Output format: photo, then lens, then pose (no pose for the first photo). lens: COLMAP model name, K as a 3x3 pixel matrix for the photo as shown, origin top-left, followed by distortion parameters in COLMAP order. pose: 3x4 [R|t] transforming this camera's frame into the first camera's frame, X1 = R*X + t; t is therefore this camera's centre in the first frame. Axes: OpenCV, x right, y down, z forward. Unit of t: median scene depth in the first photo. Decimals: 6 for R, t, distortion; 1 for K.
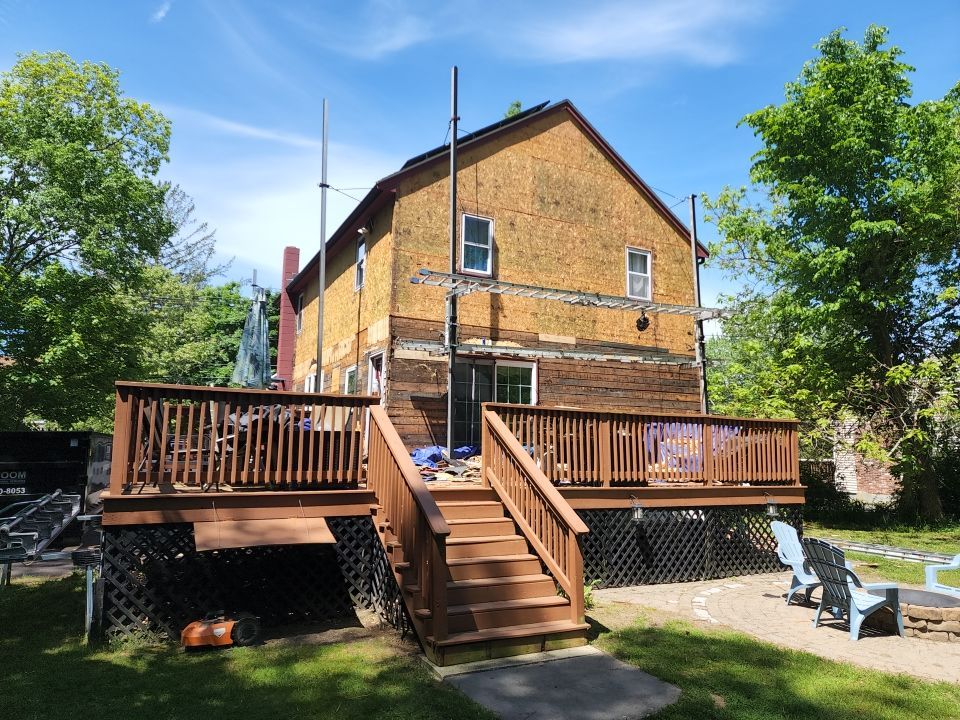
lens RADIAL K [[624.8, 0, 470.1], [0, 624.8, 353.9], [0, 0, 1]] dist [0.063608, -0.002894]
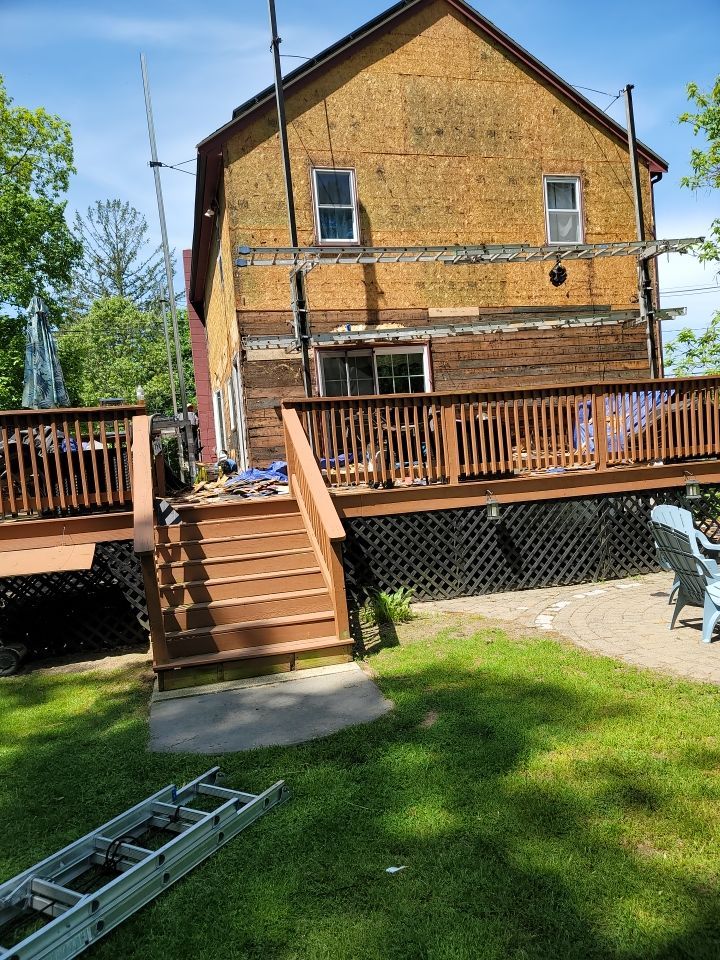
lens RADIAL K [[706.5, 0, 356.4], [0, 706.5, 488.5], [0, 0, 1]] dist [0.070402, -0.072974]
pose [[0.973955, -0.089618, -0.208280, 0.193744], [0.125832, 0.977775, 0.167698, 0.030305], [0.188622, -0.189539, 0.963585, 0.047915]]
